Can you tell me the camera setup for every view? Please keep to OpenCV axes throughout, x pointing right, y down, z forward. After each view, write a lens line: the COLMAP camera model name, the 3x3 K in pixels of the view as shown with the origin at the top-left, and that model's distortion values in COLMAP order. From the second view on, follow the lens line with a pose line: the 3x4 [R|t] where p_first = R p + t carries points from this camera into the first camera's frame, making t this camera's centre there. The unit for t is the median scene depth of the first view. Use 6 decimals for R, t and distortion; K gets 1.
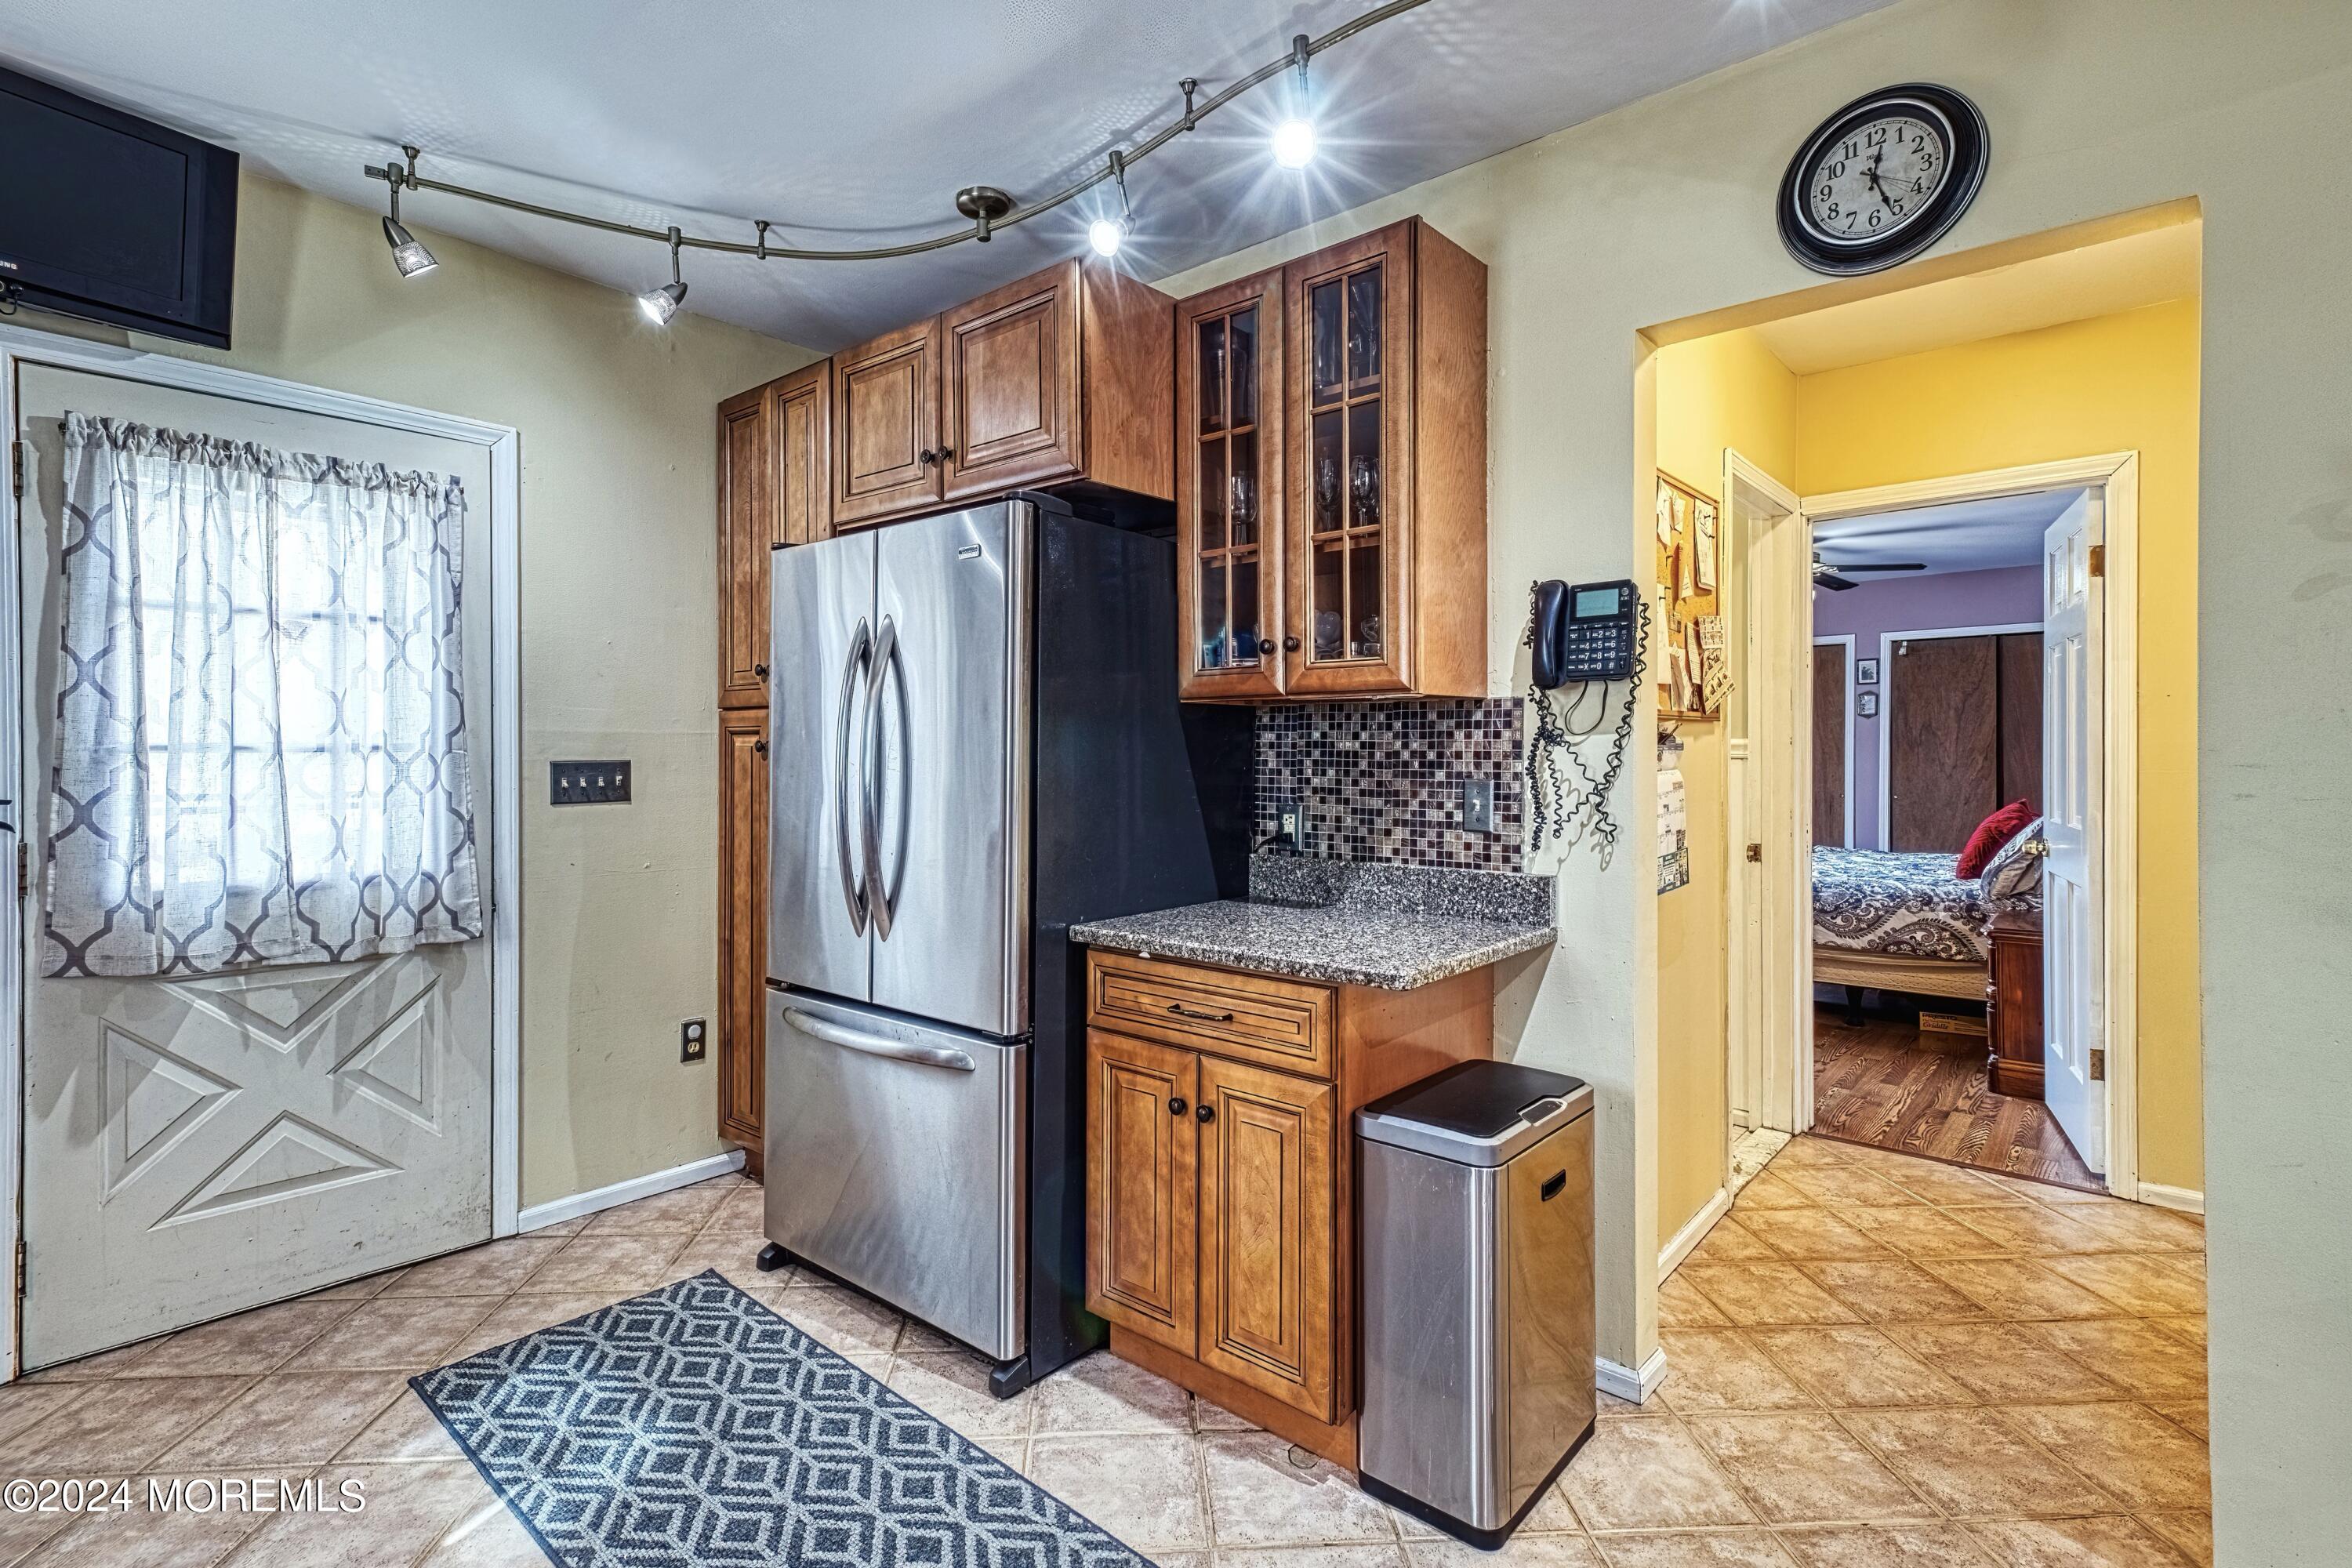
lens RADIAL K [[1108.9, 0, 1181.6], [0, 1108.9, 759.8], [0, 0, 1]] dist [0.015199, 0.000080]
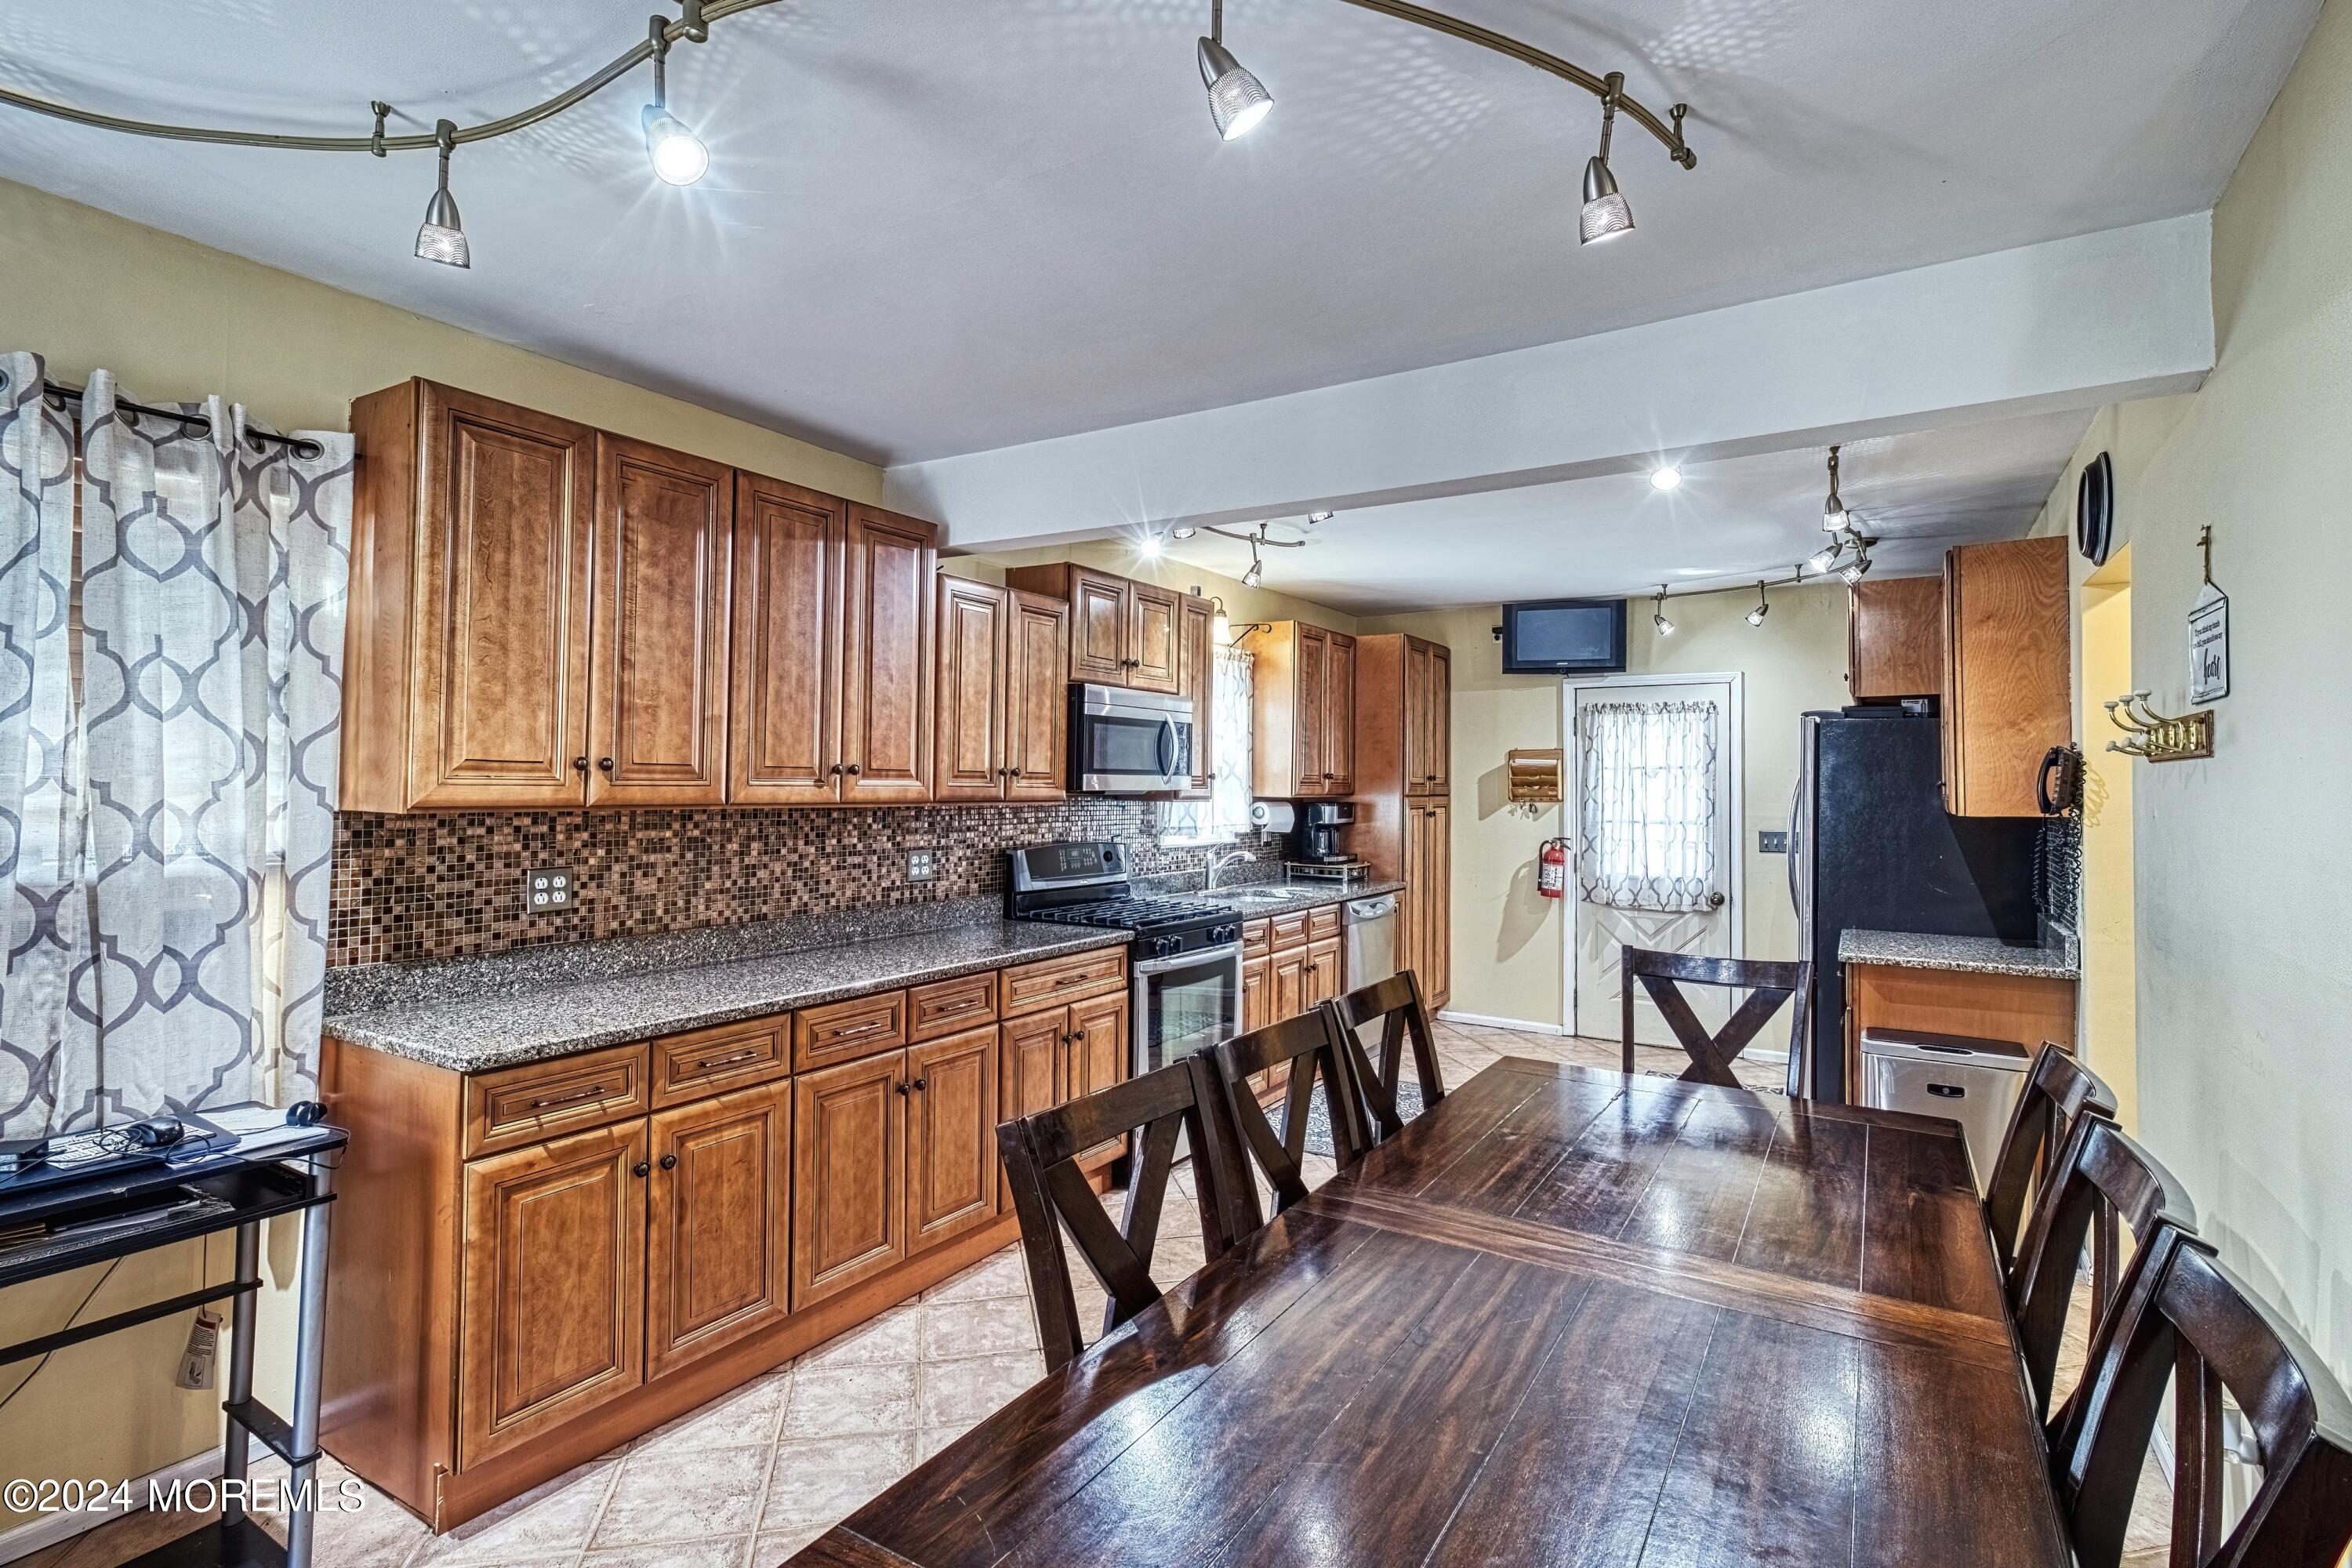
lens RADIAL K [[1108.9, 0, 1181.6], [0, 1108.9, 759.8], [0, 0, 1]] dist [0.015199, 0.000080]
pose [[0.154384, -0.024794, -0.987700, 1.595619], [-0.014990, 0.999511, -0.027434, -0.070515], [0.987897, 0.019041, 0.153937, -0.441081]]
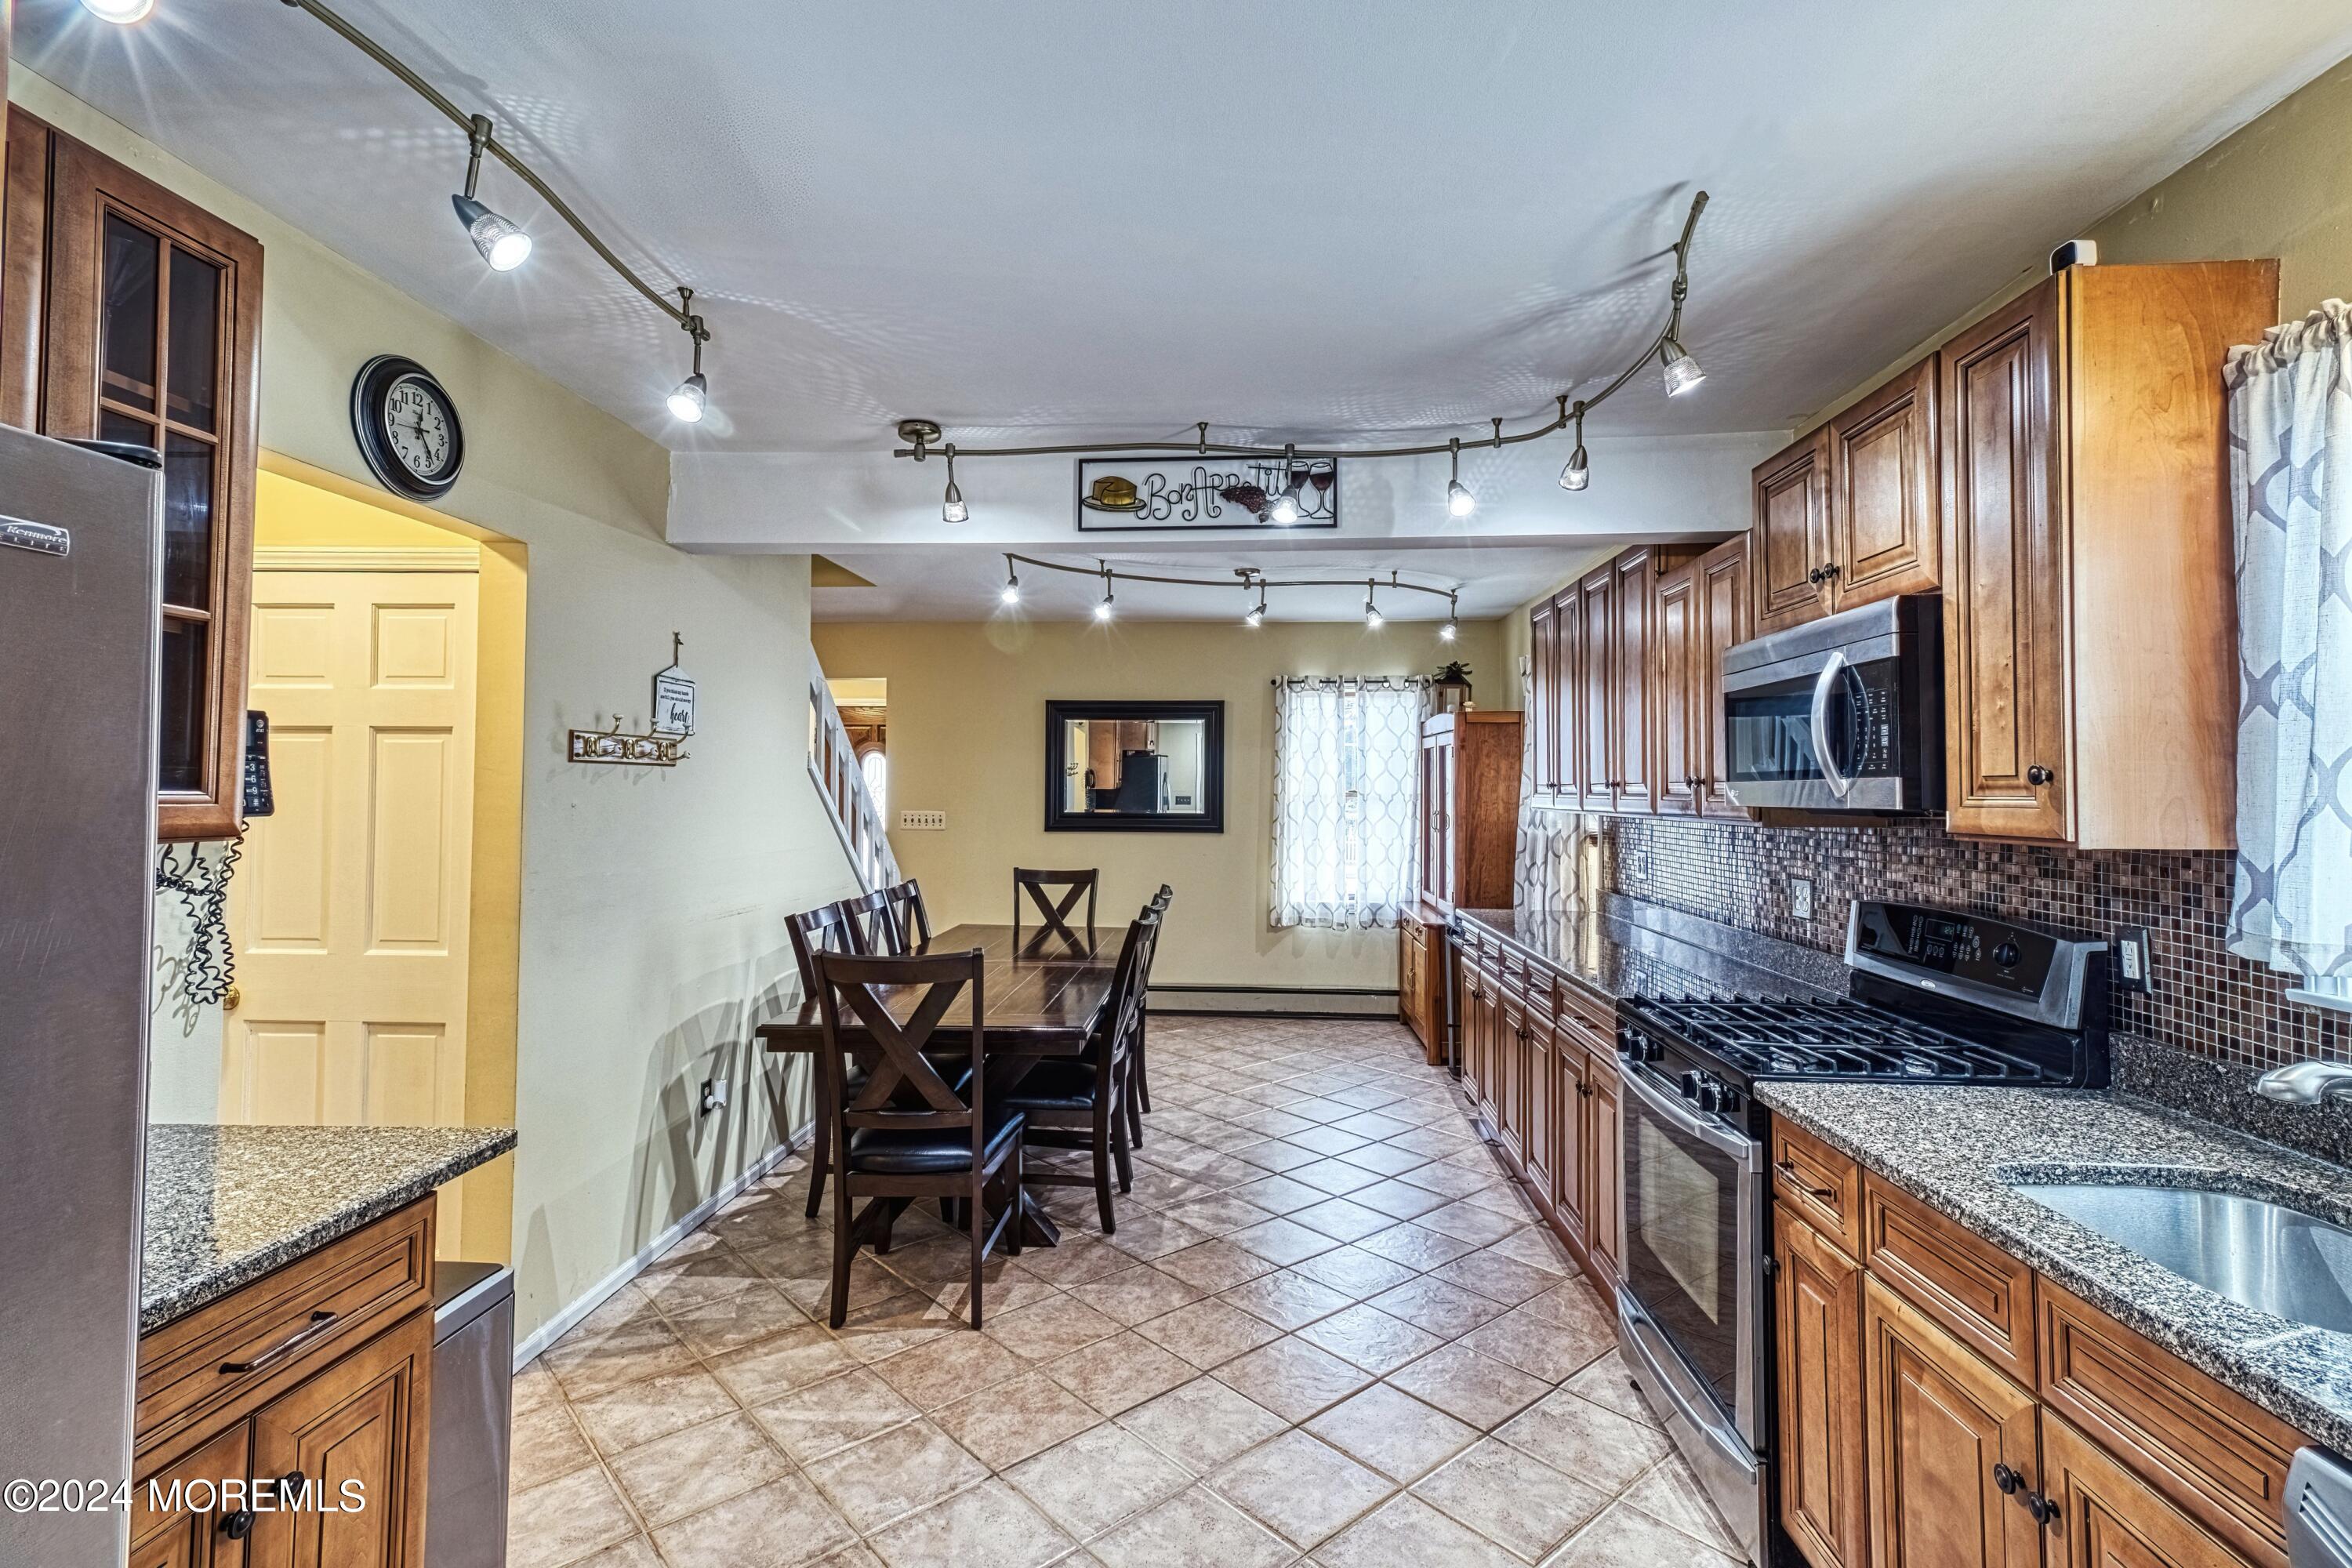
lens RADIAL K [[1108.9, 0, 1181.6], [0, 1108.9, 759.8], [0, 0, 1]] dist [0.015199, 0.000080]
pose [[-0.608627, 0.021290, 0.793171, -0.717683], [-0.000087, 0.999638, -0.026899, -0.083497], [-0.793456, -0.016441, -0.608405, 0.838648]]
